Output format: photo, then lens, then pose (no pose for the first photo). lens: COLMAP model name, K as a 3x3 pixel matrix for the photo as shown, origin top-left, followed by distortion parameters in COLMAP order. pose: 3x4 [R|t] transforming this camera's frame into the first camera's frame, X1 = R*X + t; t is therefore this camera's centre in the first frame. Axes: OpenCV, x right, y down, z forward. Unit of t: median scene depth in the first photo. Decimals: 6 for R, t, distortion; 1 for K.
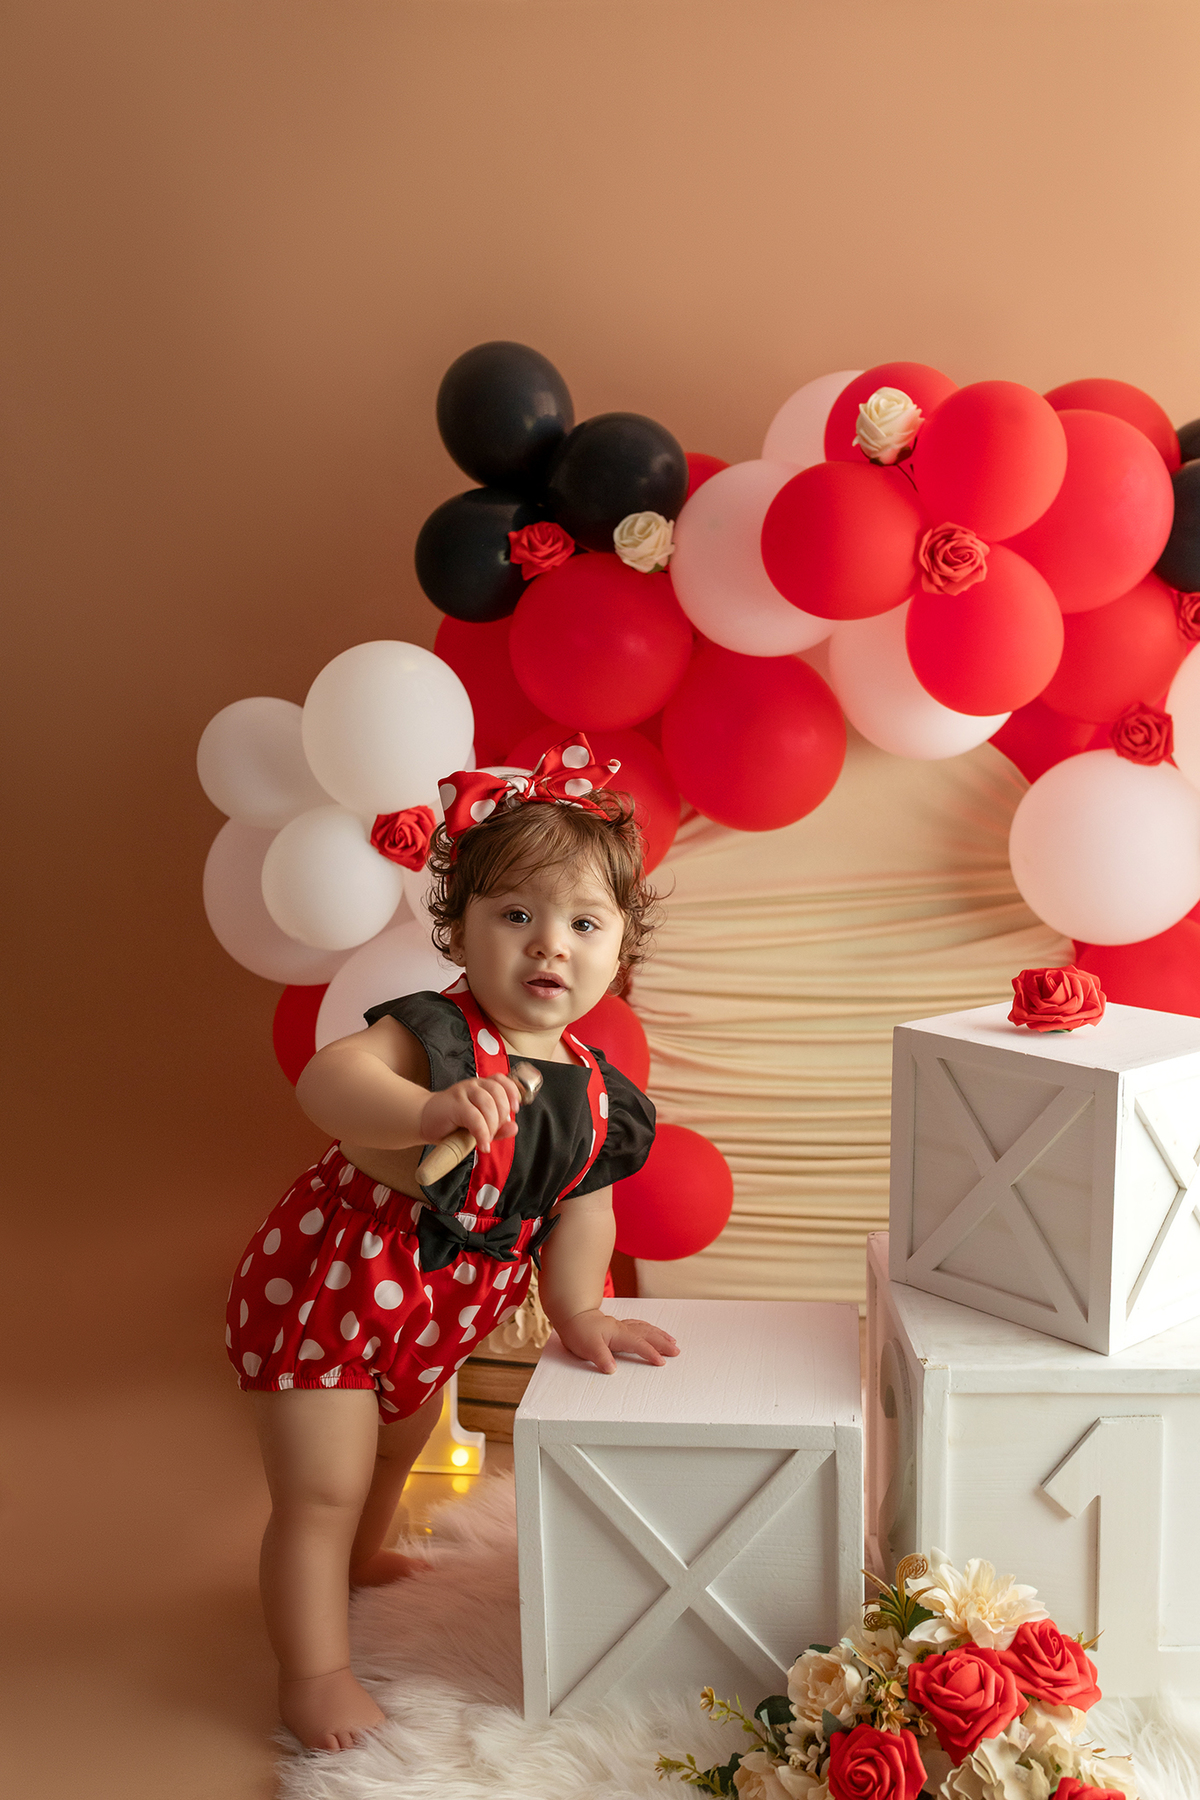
lens RADIAL K [[1796.5, 0, 611.9], [0, 1796.5, 904.1], [0, 0, 1]] dist [0.023778, 0.000000]
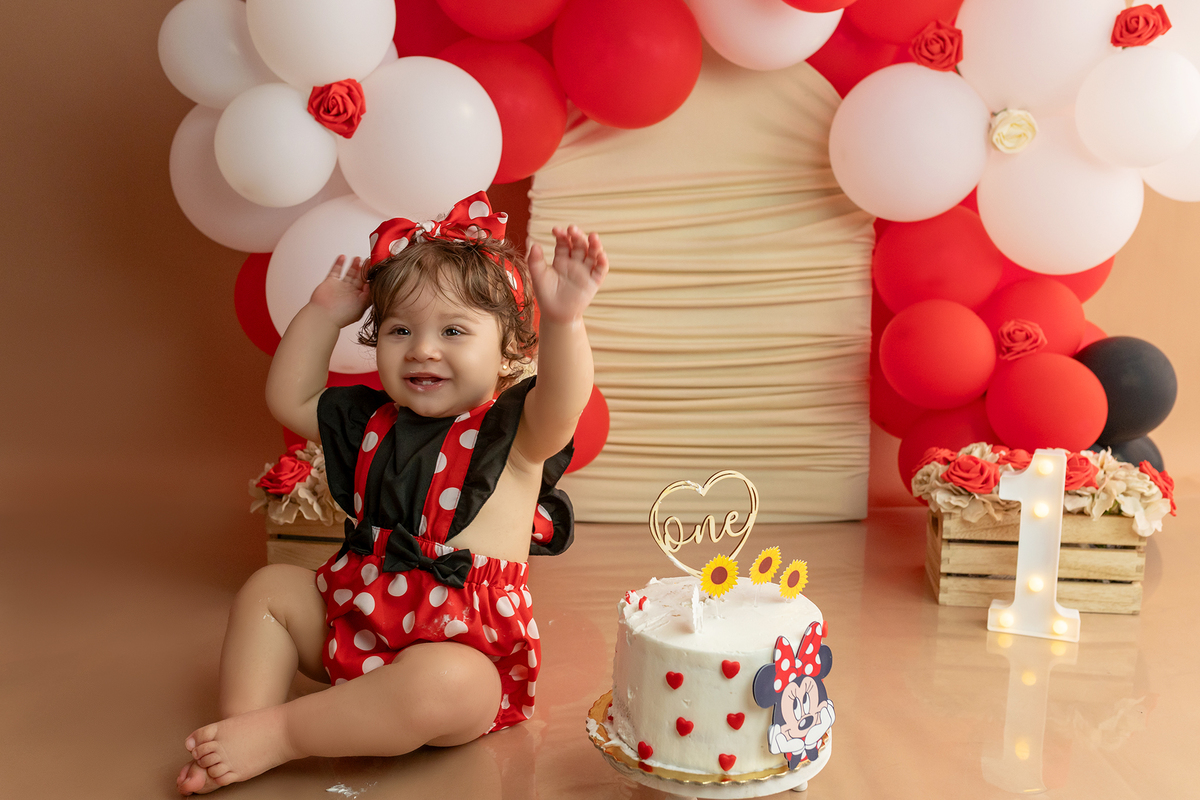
lens RADIAL K [[1197.7, 0, 598.0], [0, 1197.7, 409.7], [0, 0, 1]] dist [0.023778, 0.000000]
pose [[0.996236, -0.006130, 0.086468, -0.013700], [0.001020, 0.998256, 0.059027, 0.111352], [-0.086679, -0.058716, 0.994504, 0.184400]]
